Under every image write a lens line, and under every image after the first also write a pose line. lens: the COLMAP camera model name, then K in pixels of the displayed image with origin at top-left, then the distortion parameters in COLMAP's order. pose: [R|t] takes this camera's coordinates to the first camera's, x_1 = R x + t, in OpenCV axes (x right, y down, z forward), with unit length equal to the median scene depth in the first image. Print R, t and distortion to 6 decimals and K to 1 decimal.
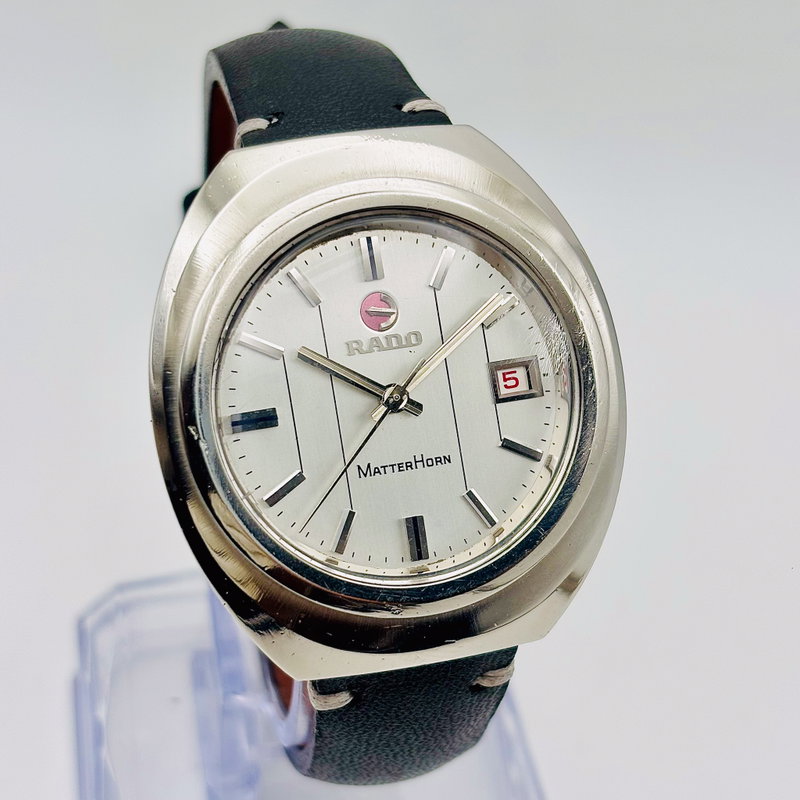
lens RADIAL K [[1669.5, 0, 398.8], [0, 1669.5, 395.0], [0, 0, 1]] dist [0.080470, 0.000000]
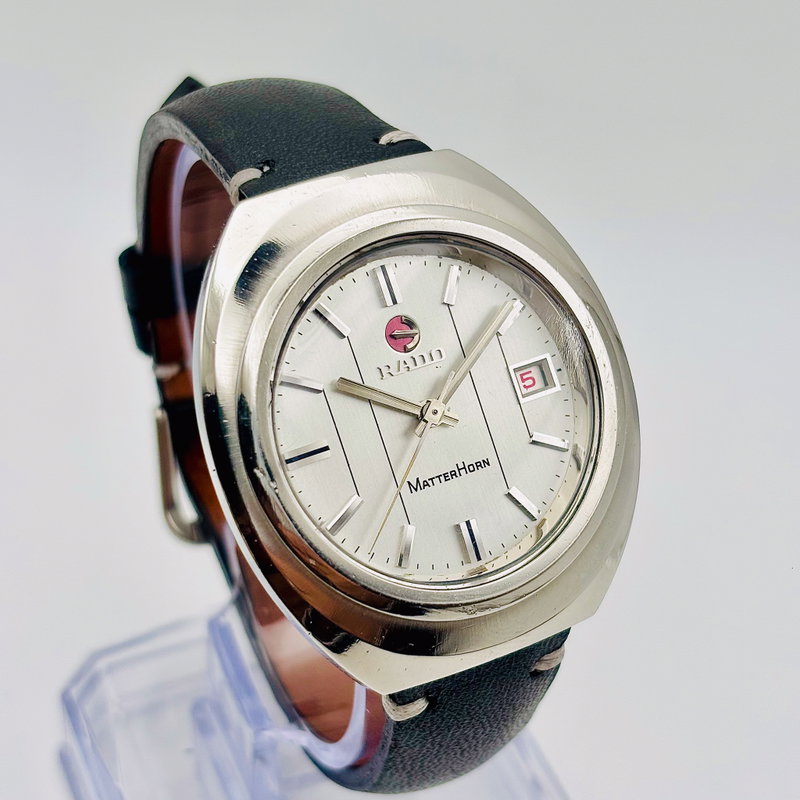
lens RADIAL K [[1669.5, 0, 402.4], [0, 1669.5, 397.2], [0, 0, 1]] dist [0.080470, 0.000000]
pose [[0.974232, -0.154526, 0.164295, -0.189594], [0.157147, 0.987571, -0.002997, -0.007557], [-0.161790, 0.028738, 0.986407, -0.036166]]
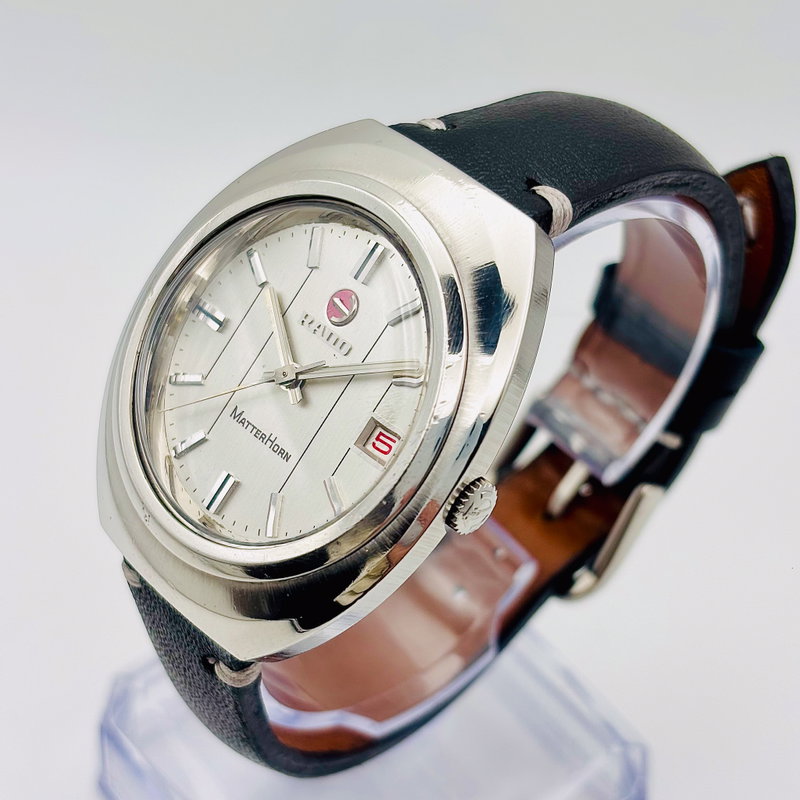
lens RADIAL K [[1669.5, 0, 394.5], [0, 1669.5, 405.5], [0, 0, 1]] dist [0.080470, 0.000000]
pose [[0.468964, 0.563386, -0.680198, 0.730869], [-0.615593, 0.760750, 0.205683, -0.233779], [0.633339, 0.322267, 0.703580, 0.315443]]
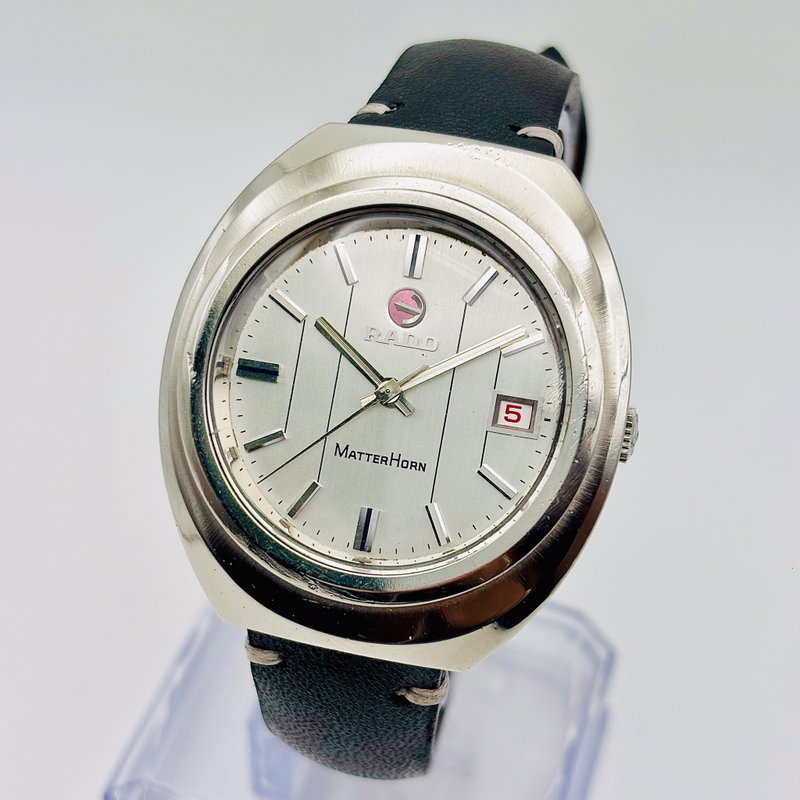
lens RADIAL K [[1669.5, 0, 393.3], [0, 1669.5, 398.1], [0, 0, 1]] dist [0.080470, 0.000000]
pose [[0.883449, 0.302883, -0.357464, 0.360327], [-0.314690, 0.948832, 0.026219, -0.021836], [0.347115, 0.089327, 0.933559, 0.048620]]
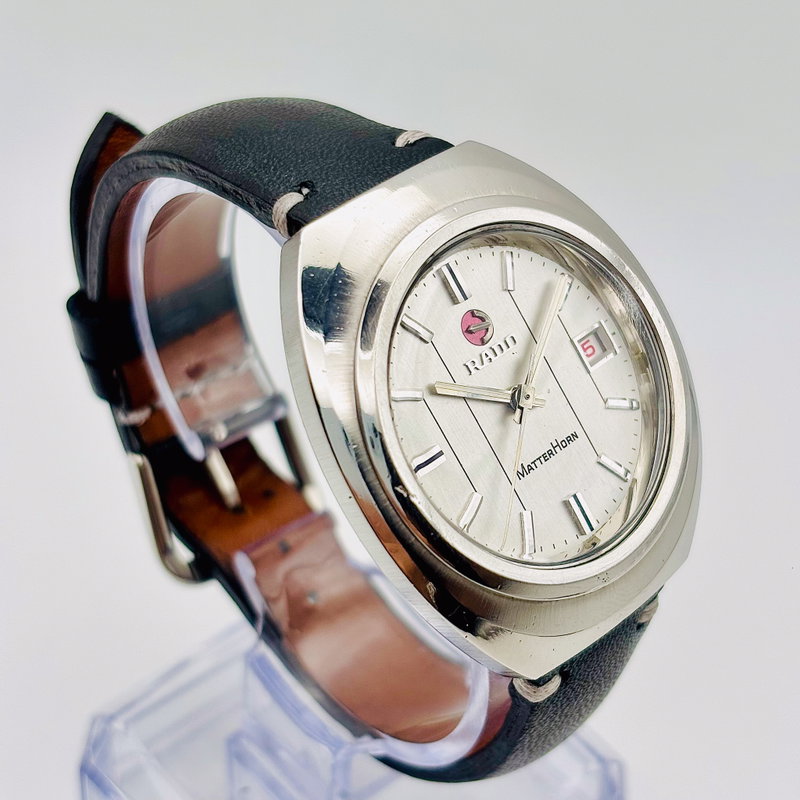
lens RADIAL K [[1669.5, 0, 368.5], [0, 1669.5, 397.5], [0, 0, 1]] dist [0.080470, 0.000000]
pose [[0.868730, -0.343776, 0.356547, -0.463876], [0.344222, 0.936675, 0.064426, -0.100282], [-0.356117, 0.066762, 0.932053, 0.035502]]
